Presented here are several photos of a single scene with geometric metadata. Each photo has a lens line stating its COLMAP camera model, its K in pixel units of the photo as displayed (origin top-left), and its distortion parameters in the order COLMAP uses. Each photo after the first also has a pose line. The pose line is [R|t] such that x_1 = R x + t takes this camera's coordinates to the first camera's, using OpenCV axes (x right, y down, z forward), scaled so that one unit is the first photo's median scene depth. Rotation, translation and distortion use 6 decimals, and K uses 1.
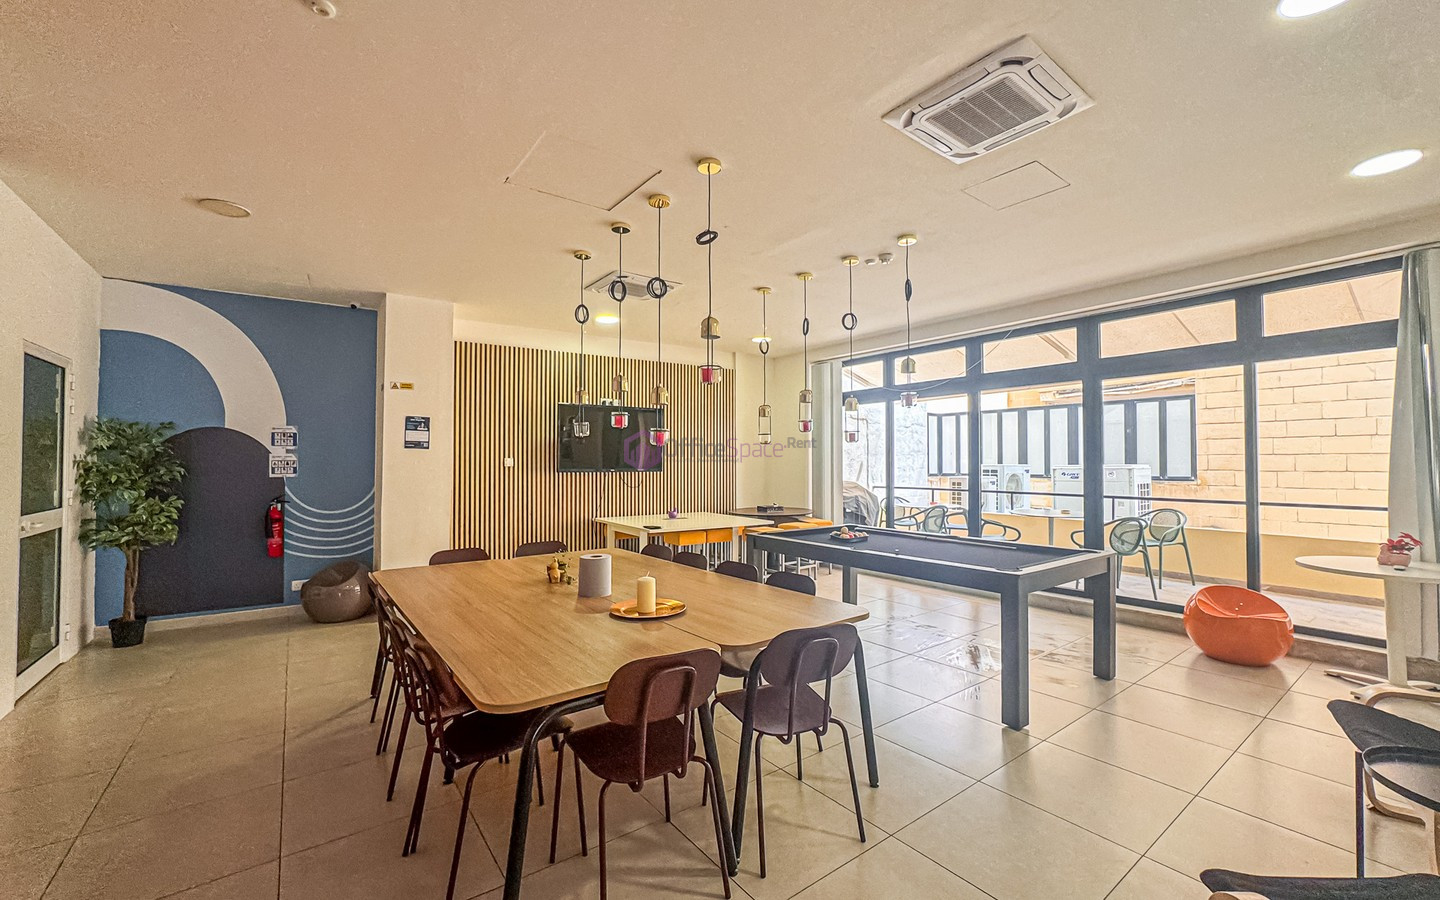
lens RADIAL K [[582.9, 0, 720.9], [0, 582.9, 453.1], [0, 0, 1]] dist [-0.036609, 0.016712]
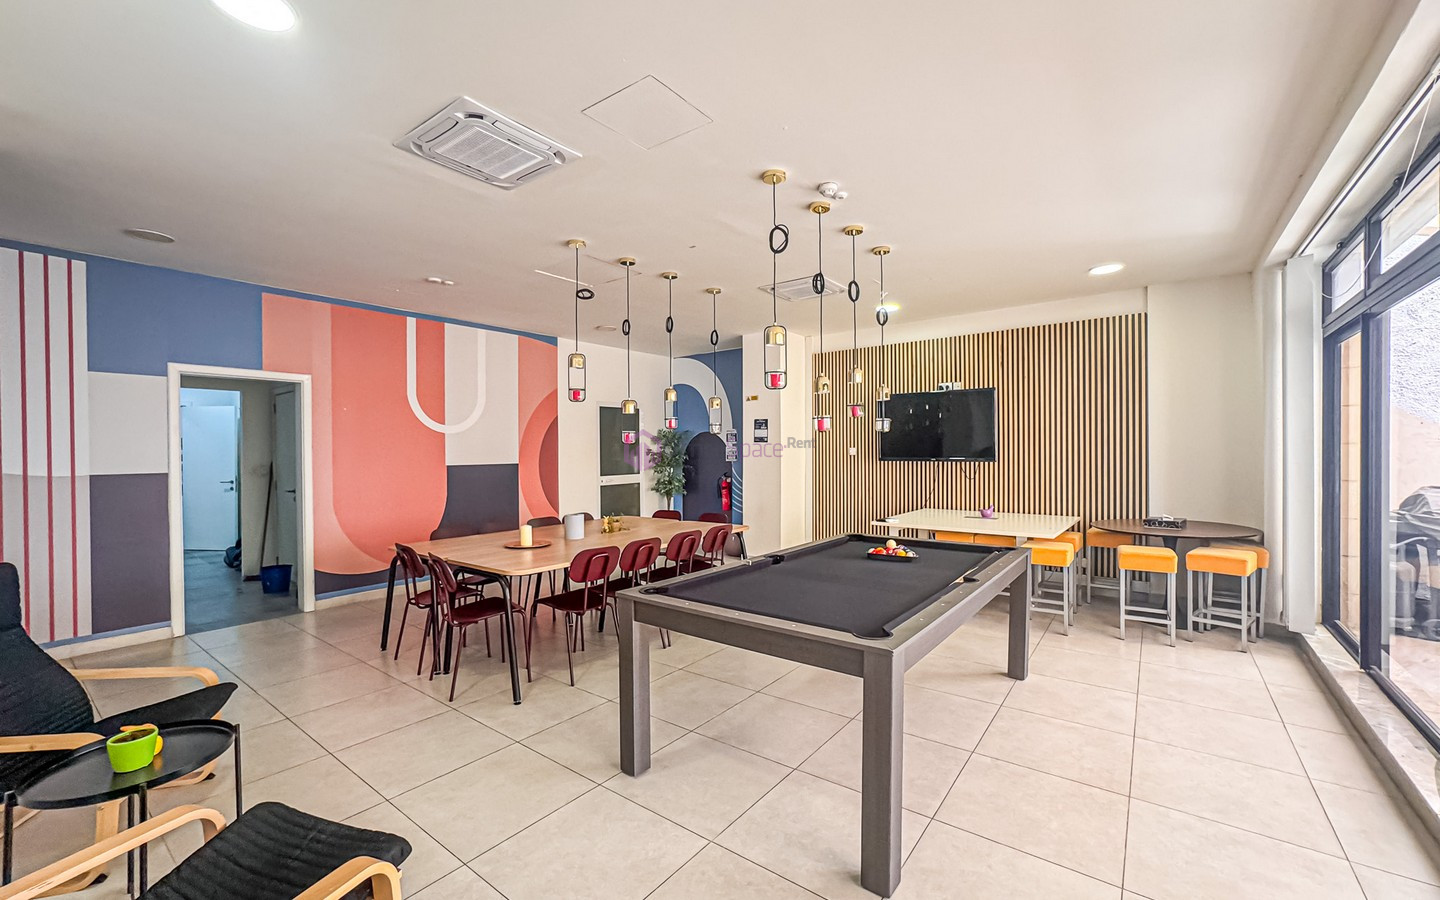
lens RADIAL K [[582.9, 0, 720.9], [0, 582.9, 453.1], [0, 0, 1]] dist [-0.036609, 0.016712]
pose [[0.282310, 0.003698, -0.959316, 0.788028], [0.024652, 0.999634, 0.011108, 0.000071], [0.959006, -0.026785, 0.282116, 0.517800]]
